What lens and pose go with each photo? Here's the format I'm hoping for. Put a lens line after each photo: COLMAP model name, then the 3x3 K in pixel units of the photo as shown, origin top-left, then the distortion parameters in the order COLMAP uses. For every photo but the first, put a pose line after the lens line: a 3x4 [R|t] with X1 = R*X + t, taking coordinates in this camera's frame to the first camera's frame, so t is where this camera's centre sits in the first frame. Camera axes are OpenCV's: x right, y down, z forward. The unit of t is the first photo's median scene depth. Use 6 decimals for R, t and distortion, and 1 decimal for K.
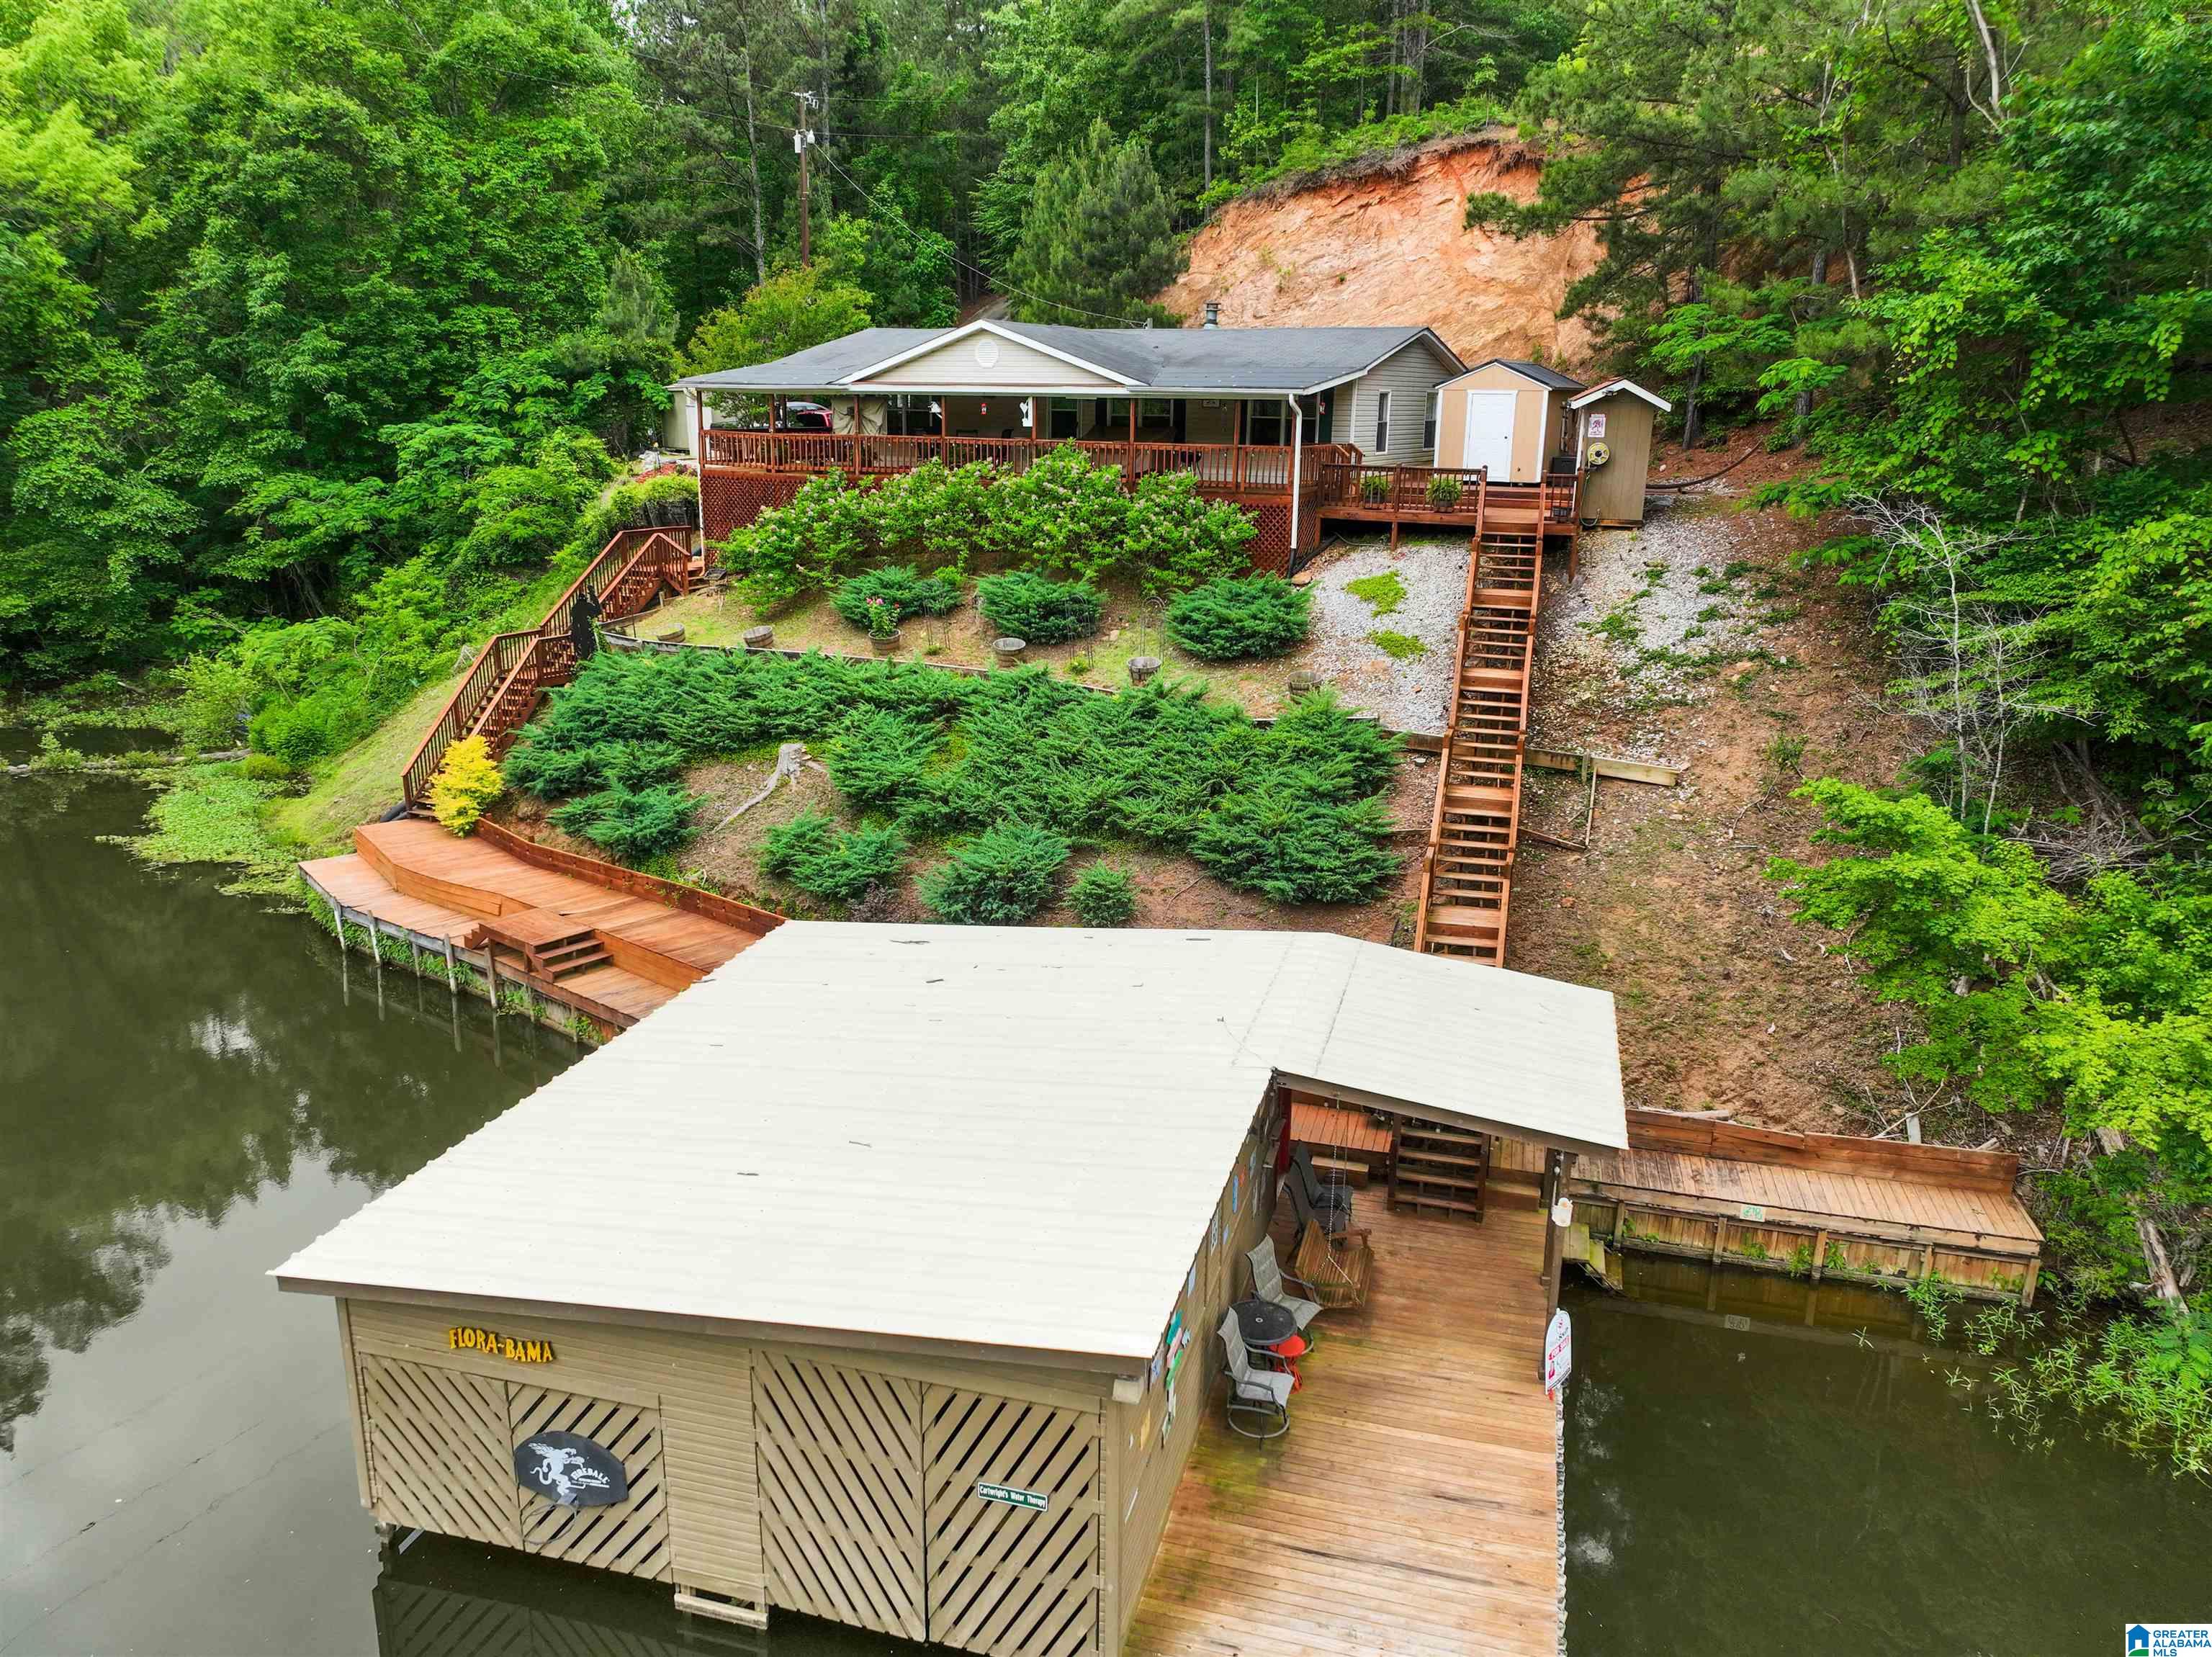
lens RADIAL K [[1553.3, 0, 1103.4], [0, 1553.3, 826.9], [0, 0, 1]] dist [-0.005931, 0.024616]
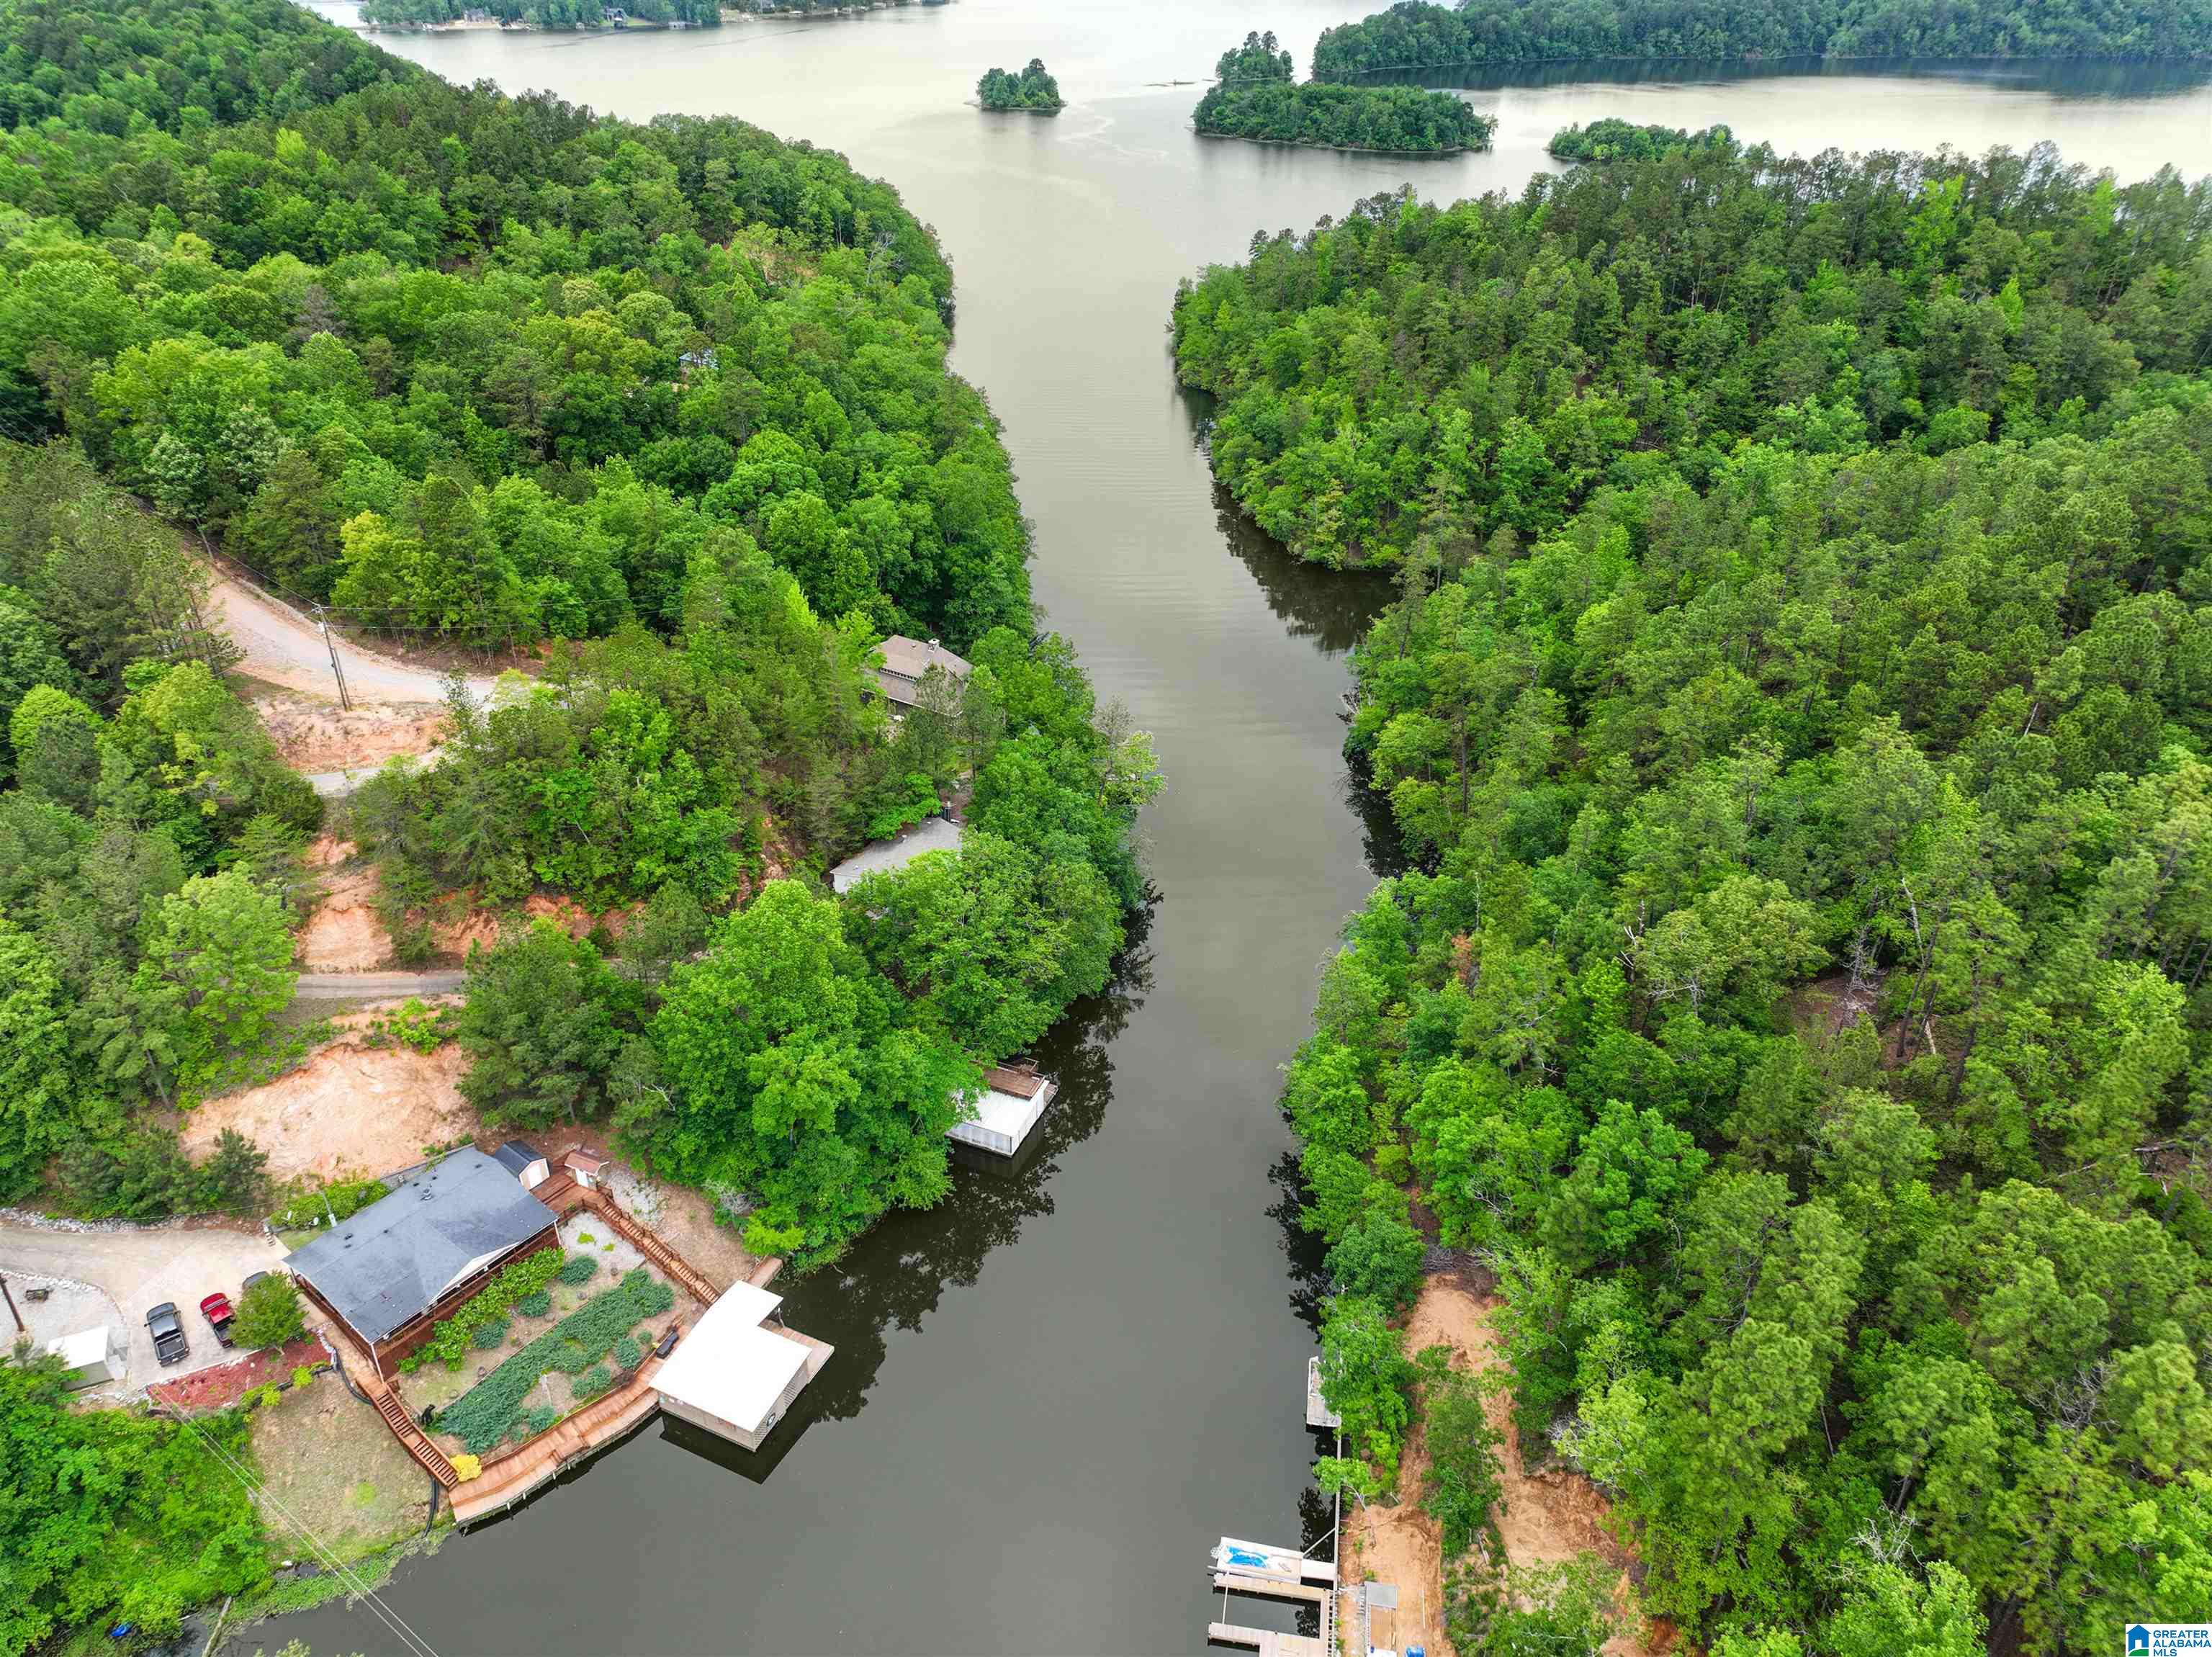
lens RADIAL K [[1553.3, 0, 1103.4], [0, 1553.3, 826.9], [0, 0, 1]] dist [-0.005931, 0.024616]
pose [[0.169858, -0.512806, 0.841533, -2.277973], [0.256968, 0.847448, 0.464543, -2.404411], [-0.951376, 0.137341, 0.275721, -1.463530]]
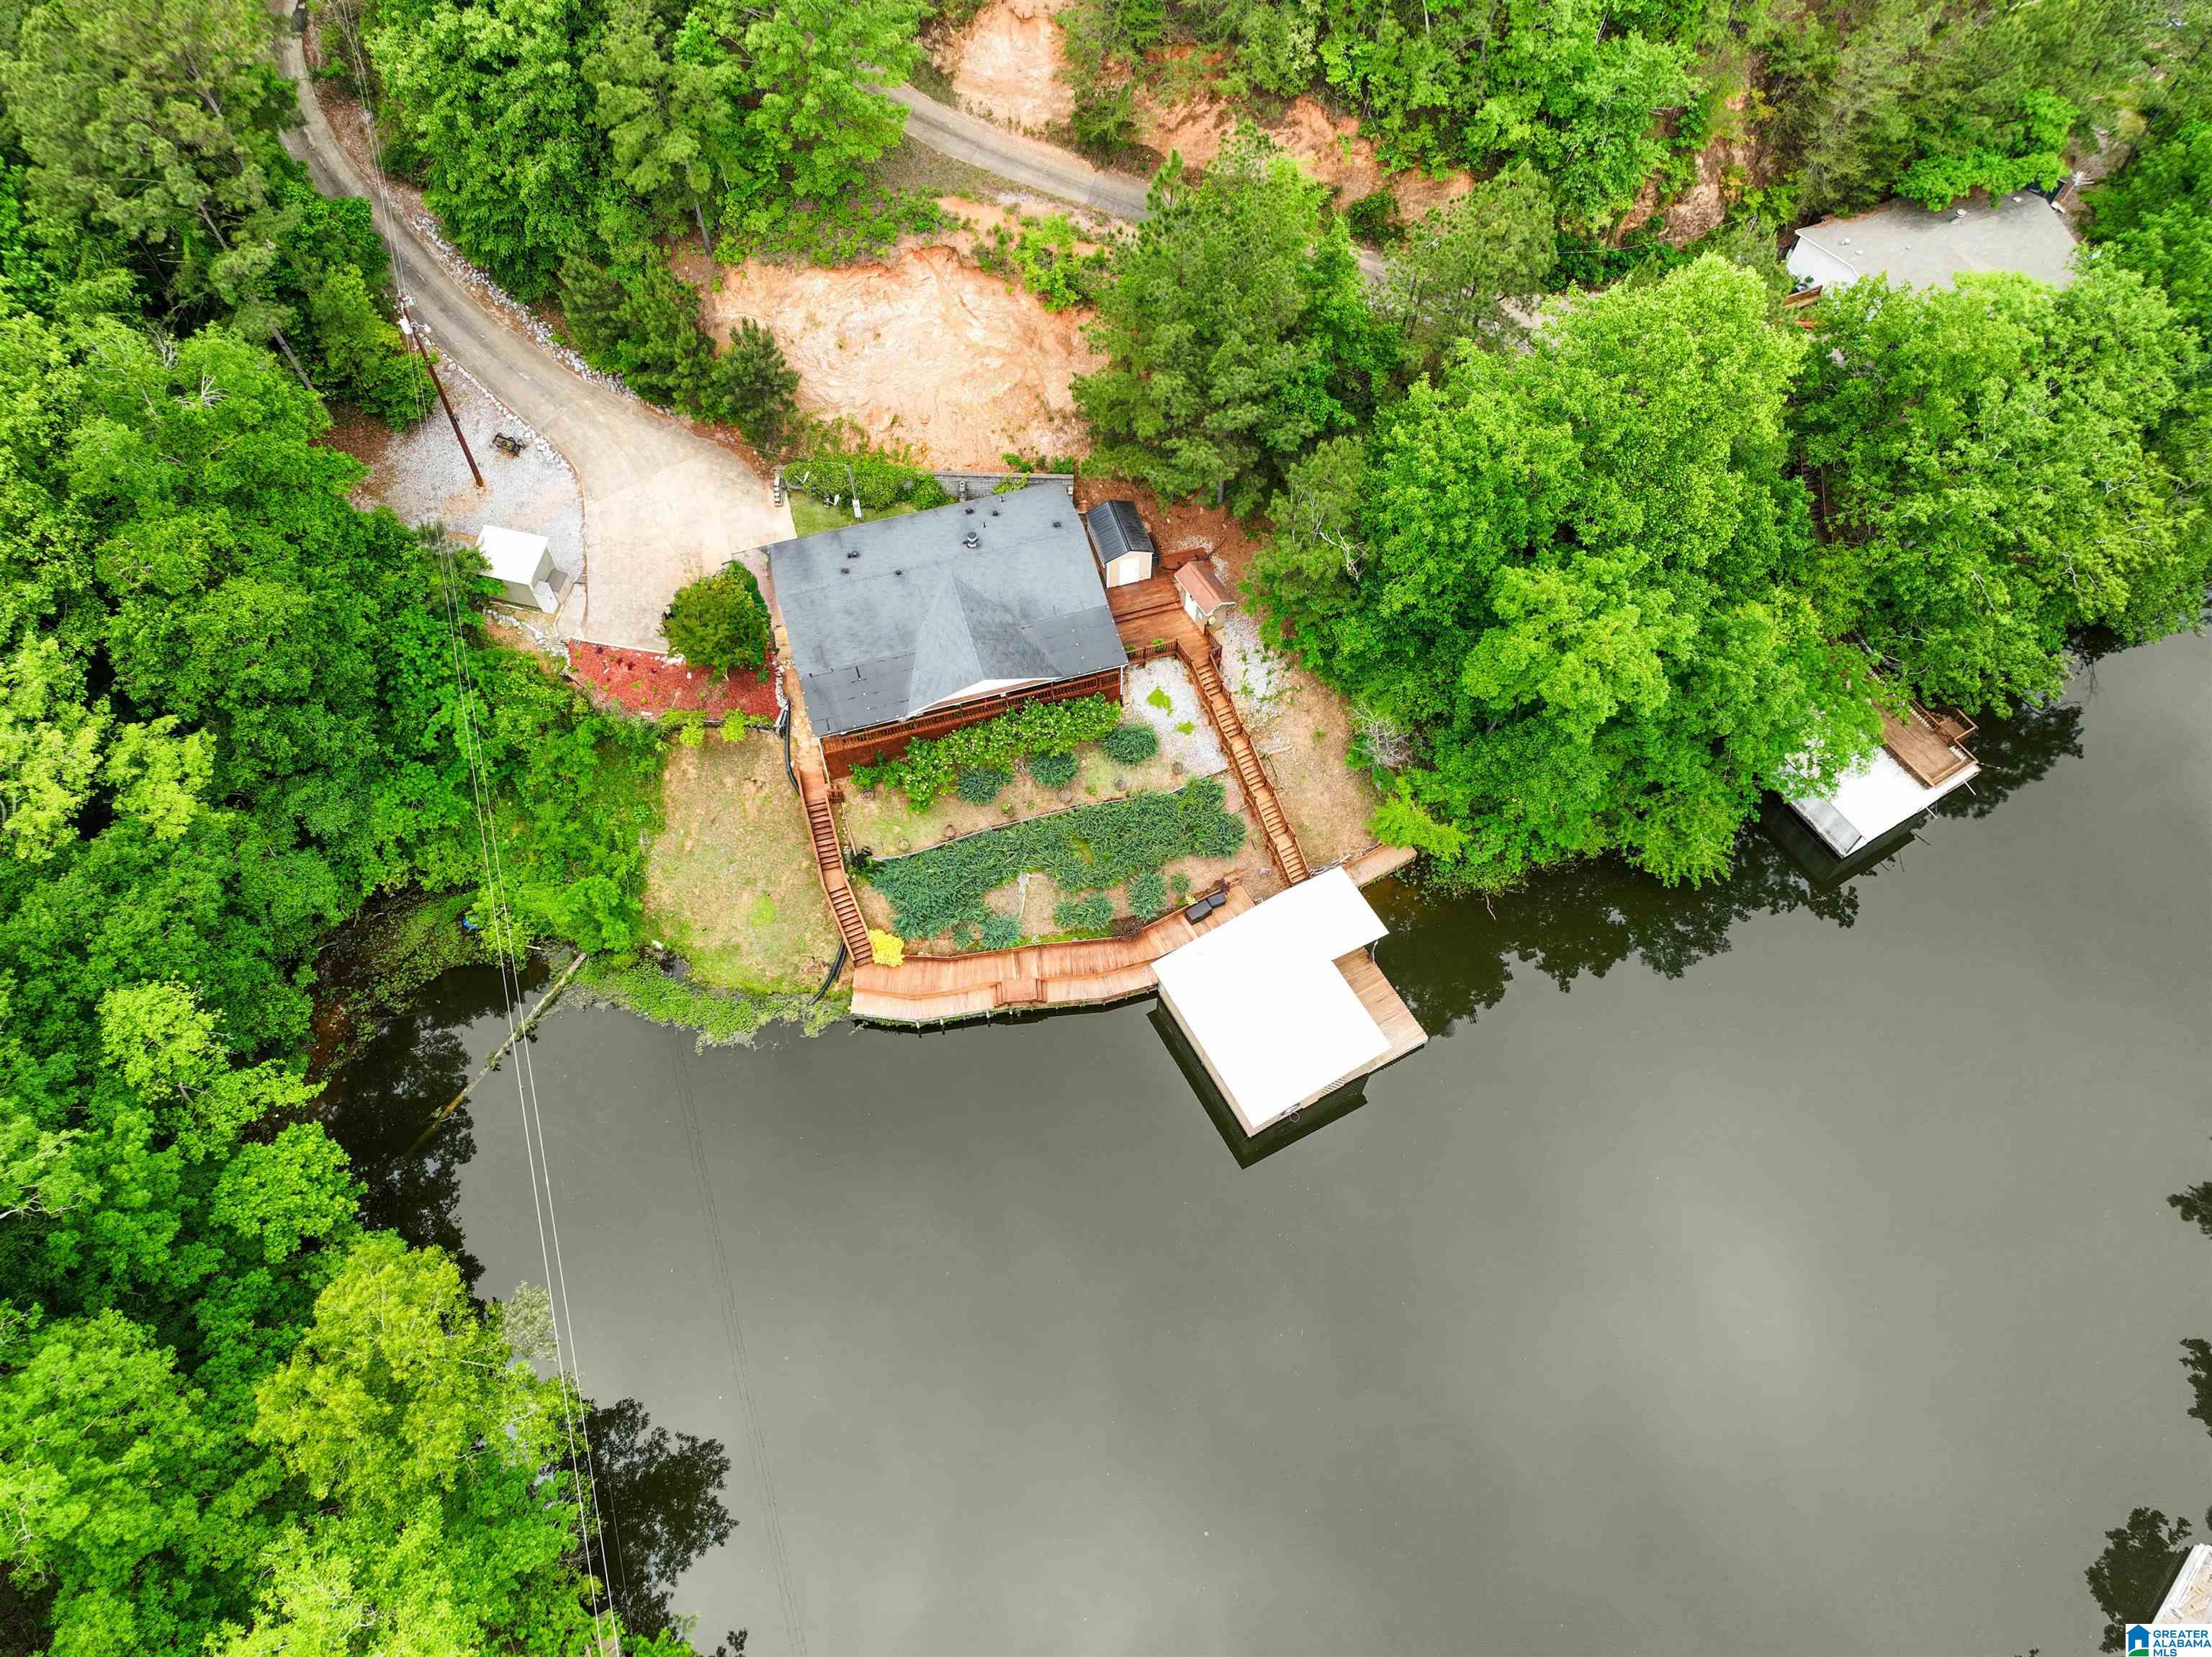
lens RADIAL K [[1553.3, 0, 1103.4], [0, 1553.3, 826.9], [0, 0, 1]] dist [-0.005931, 0.024616]
pose [[0.710272, -0.607708, 0.355254, -0.881304], [0.187946, 0.650071, 0.736263, -1.803054], [-0.678374, -0.456178, 0.575943, -0.521682]]
